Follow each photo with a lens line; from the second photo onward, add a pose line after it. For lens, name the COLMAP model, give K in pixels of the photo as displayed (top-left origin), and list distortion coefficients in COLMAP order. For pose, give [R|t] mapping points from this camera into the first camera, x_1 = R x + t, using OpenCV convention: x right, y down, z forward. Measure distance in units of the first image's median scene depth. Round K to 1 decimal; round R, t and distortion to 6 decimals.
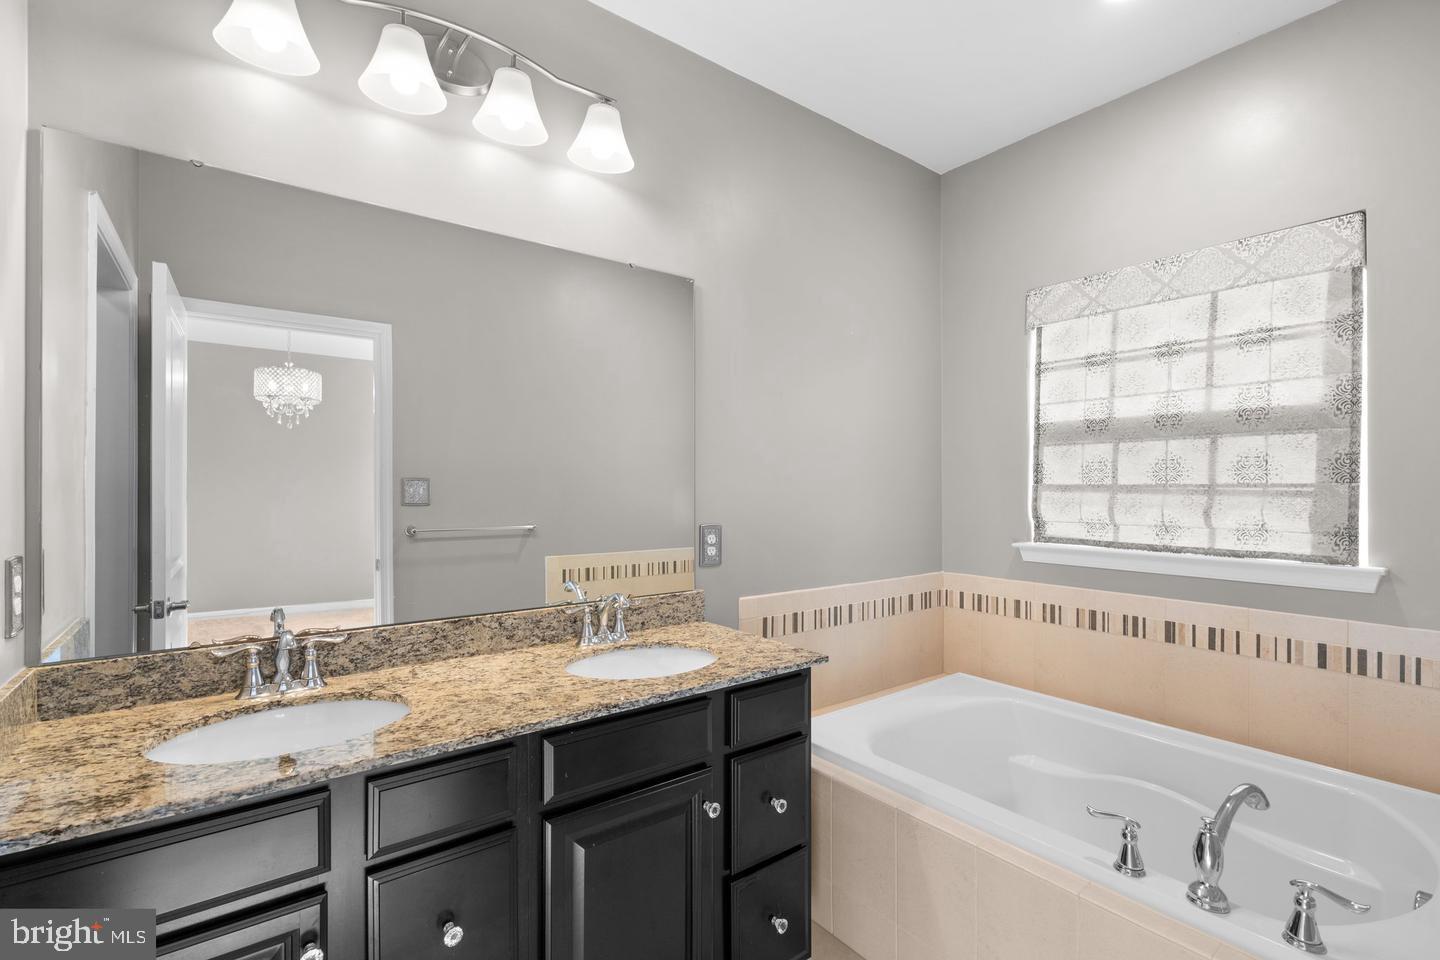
lens RADIAL K [[652.5, 0, 723.0], [0, 652.5, 483.5], [0, 0, 1]] dist [-0.006008, 0.002263]
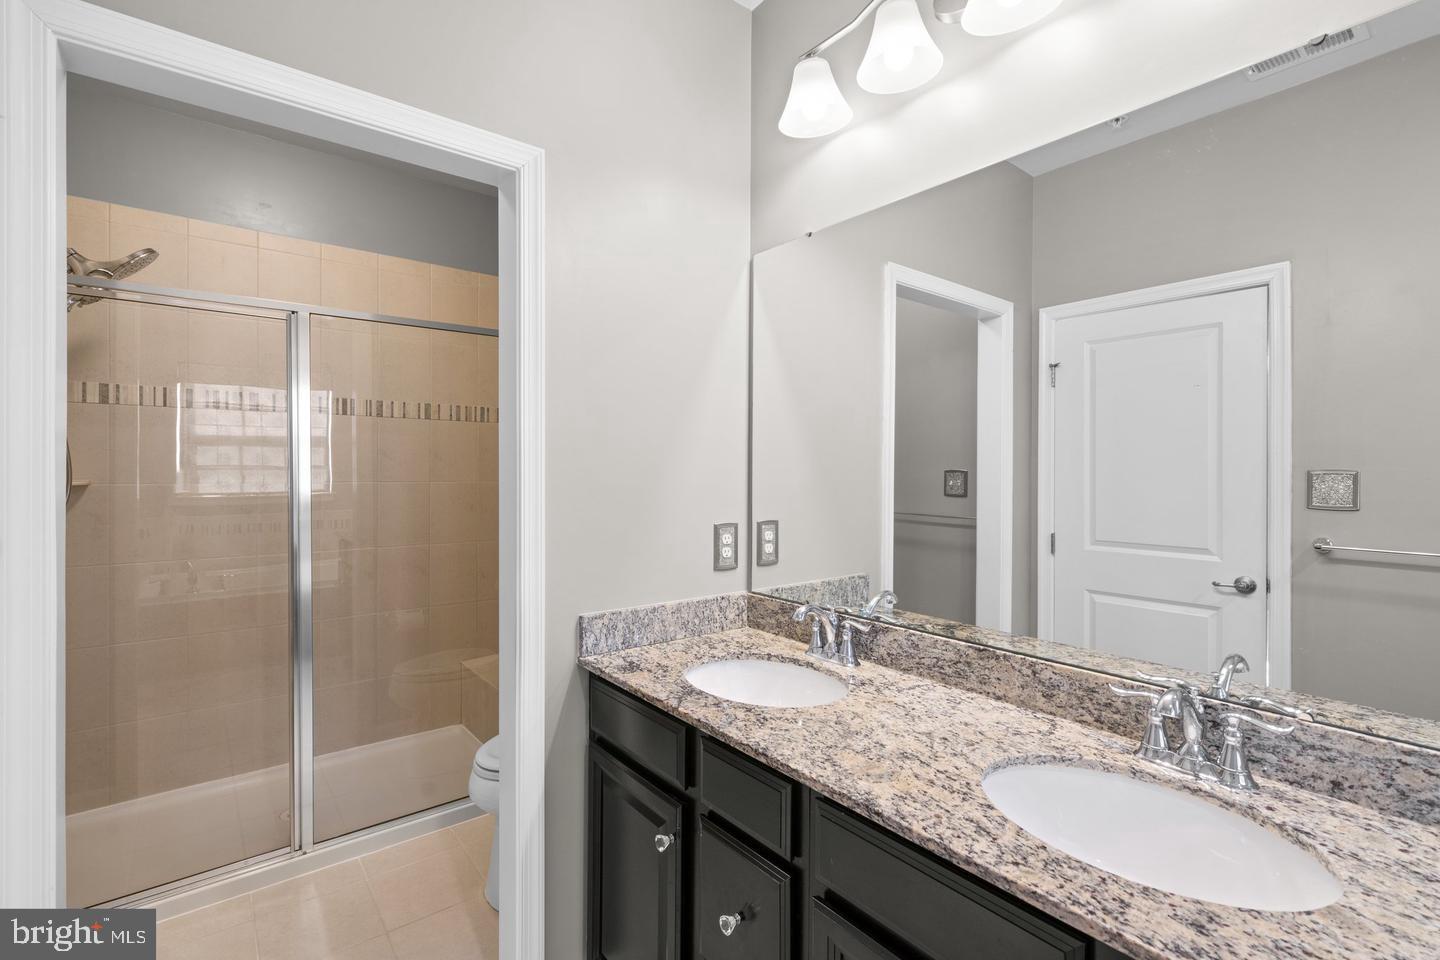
lens RADIAL K [[652.5, 0, 715.9], [0, 652.5, 477.7], [0, 0, 1]] dist [-0.006008, 0.002263]
pose [[0.011462, 0.008936, -0.999894, 0.449342], [-0.000508, 0.999960, 0.008931, -0.013894], [0.999934, 0.000405, 0.011466, 0.724377]]
